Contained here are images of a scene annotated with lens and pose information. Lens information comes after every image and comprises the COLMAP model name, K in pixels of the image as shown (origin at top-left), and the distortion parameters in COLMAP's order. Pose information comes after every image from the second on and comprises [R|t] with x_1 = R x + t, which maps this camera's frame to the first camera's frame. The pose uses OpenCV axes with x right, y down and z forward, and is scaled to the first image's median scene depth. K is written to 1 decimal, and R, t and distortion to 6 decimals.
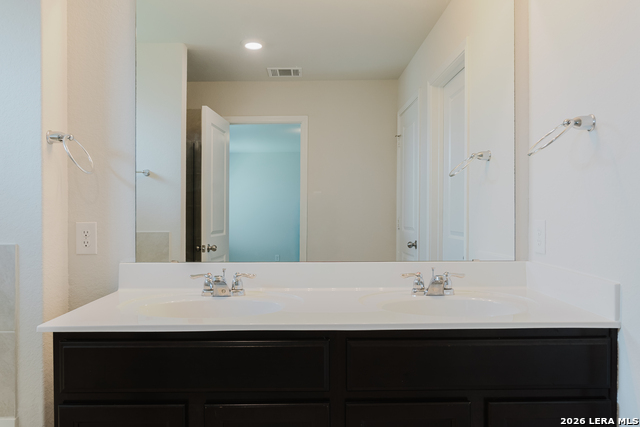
lens RADIAL K [[473.1, 0, 321.6], [0, 473.1, 212.9], [0, 0, 1]] dist [-0.007209, -0.002437]
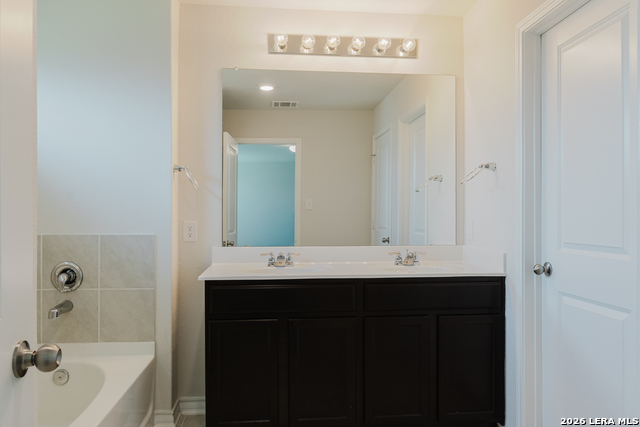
lens RADIAL K [[473.1, 0, 319.4], [0, 473.1, 213.9], [0, 0, 1]] dist [-0.007209, -0.002437]
pose [[0.997042, 0.001847, 0.076835, -0.190181], [-0.001447, 0.999985, -0.005265, 0.002429], [-0.076844, 0.005139, 0.997030, -0.602804]]
